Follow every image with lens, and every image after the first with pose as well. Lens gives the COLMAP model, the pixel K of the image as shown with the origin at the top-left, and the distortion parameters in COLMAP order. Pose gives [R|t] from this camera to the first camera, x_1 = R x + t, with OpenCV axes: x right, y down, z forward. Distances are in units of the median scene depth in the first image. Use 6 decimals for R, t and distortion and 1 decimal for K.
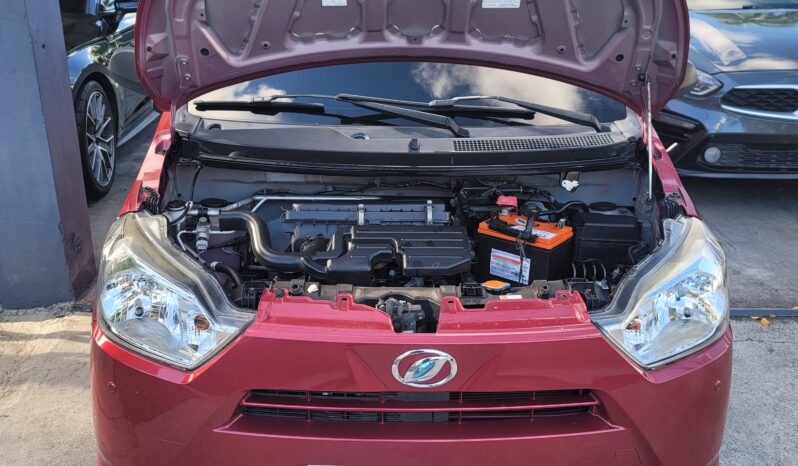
lens RADIAL K [[724.6, 0, 399.0], [0, 724.6, 233.0], [0, 0, 1]] dist [0.001591, 0.013401]
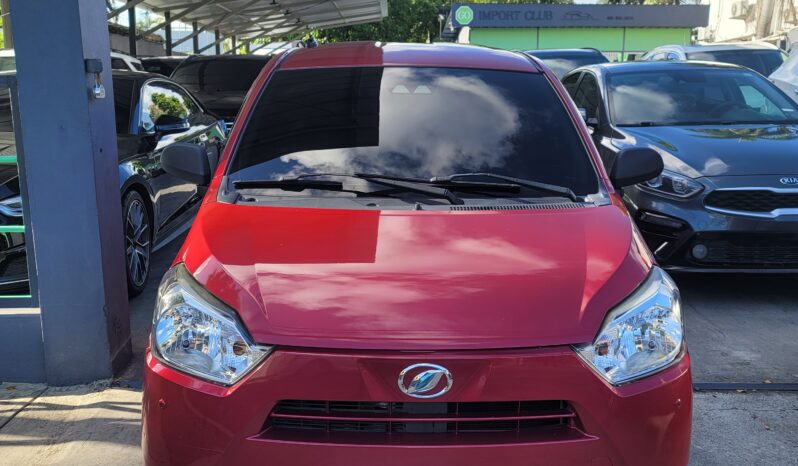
lens RADIAL K [[679.3, 0, 399.0], [0, 679.3, 233.0], [0, 0, 1]] dist [0.001011, -0.001192]
pose [[0.999817, -0.007936, -0.017392, 0.008422], [0.005299, 0.989165, -0.146712, 0.068674], [0.018368, 0.146593, 0.989026, -0.089481]]
